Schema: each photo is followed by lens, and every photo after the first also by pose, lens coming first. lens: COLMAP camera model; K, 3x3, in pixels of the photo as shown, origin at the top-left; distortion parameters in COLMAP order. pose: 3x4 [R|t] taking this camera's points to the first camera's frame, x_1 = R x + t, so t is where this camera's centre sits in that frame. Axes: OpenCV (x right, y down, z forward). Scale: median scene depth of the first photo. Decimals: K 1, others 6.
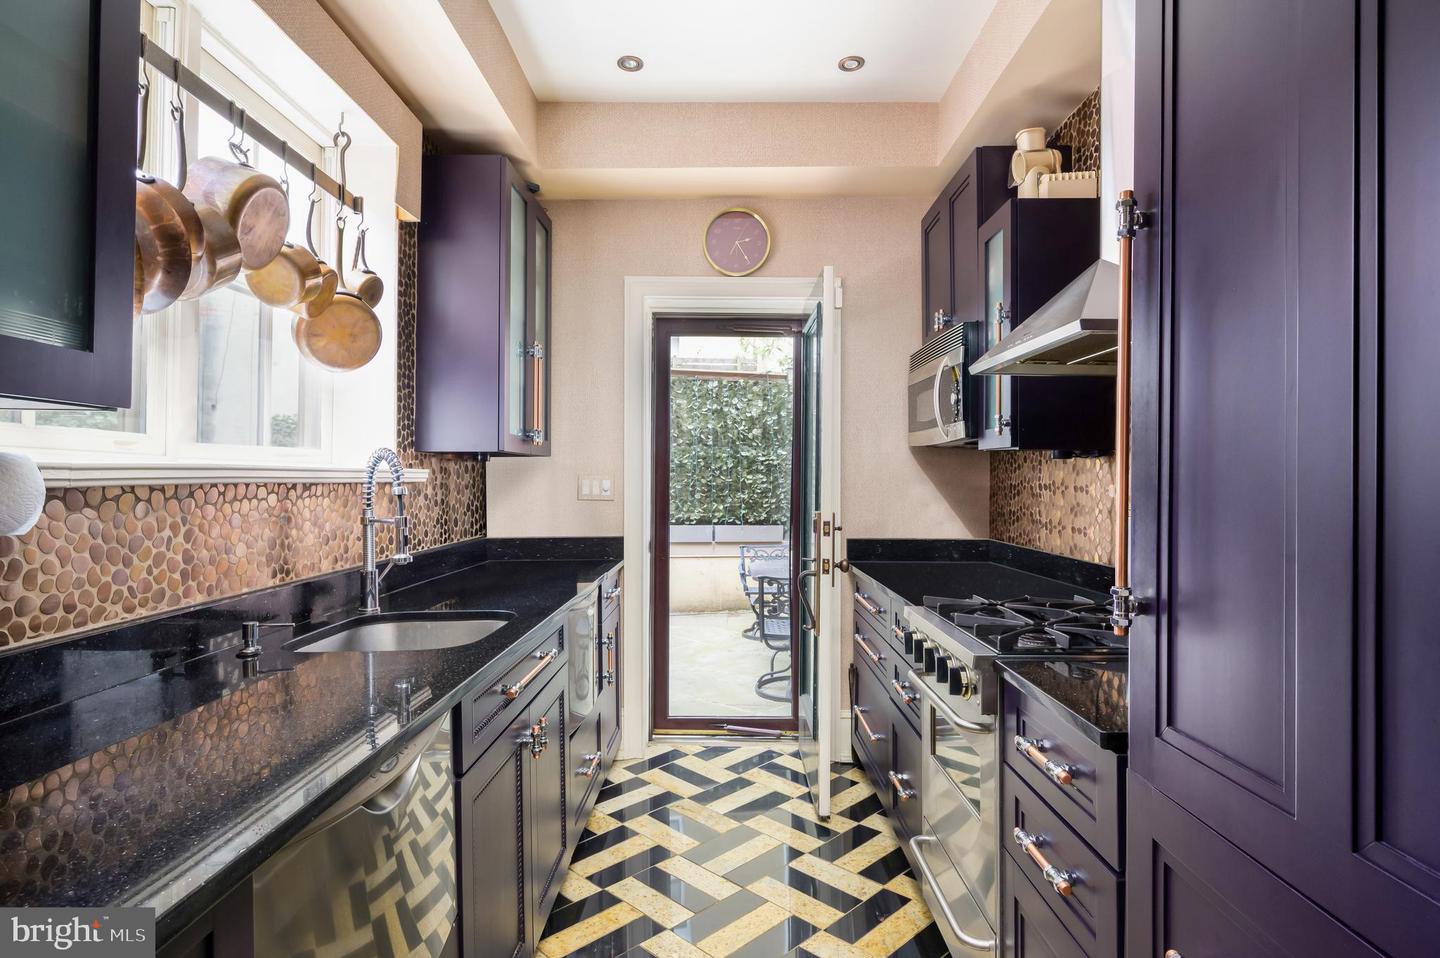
lens RADIAL K [[785.9, 0, 720.9], [0, 785.9, 478.6], [0, 0, 1]] dist [-0.005707, -0.000607]
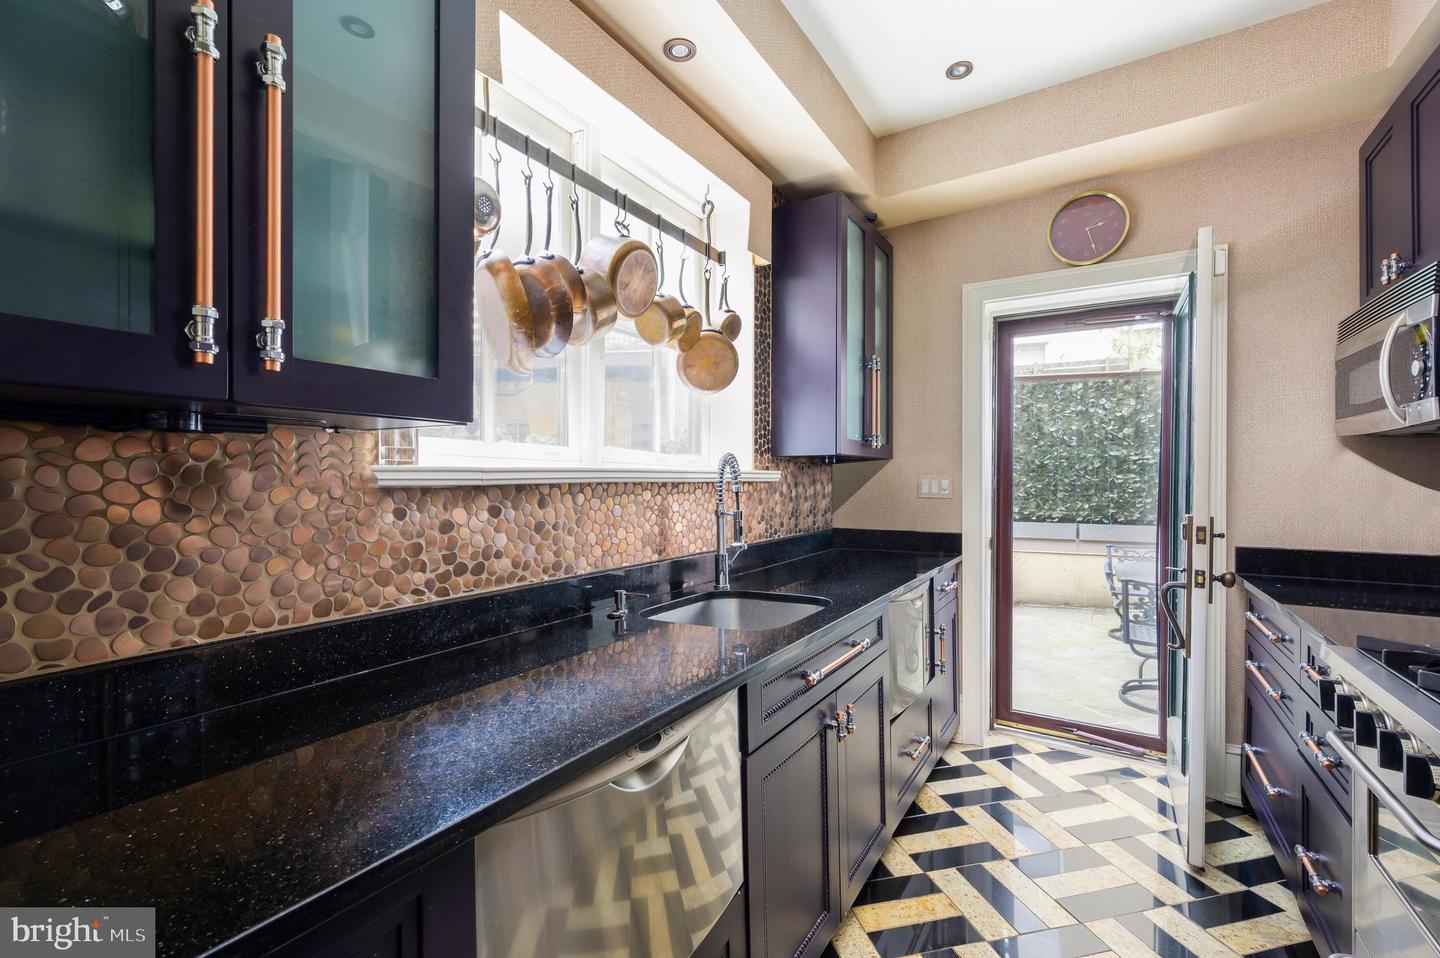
lens RADIAL K [[613.6, 0, 718.0], [0, 613.6, 486.1], [0, 0, 1]] dist [0.001196, -0.000598]
pose [[0.846740, 0.002872, -0.531999, 0.045243], [0.002969, 0.999944, 0.010123, 0.001708], [0.531999, -0.010151, 0.846684, 0.154086]]
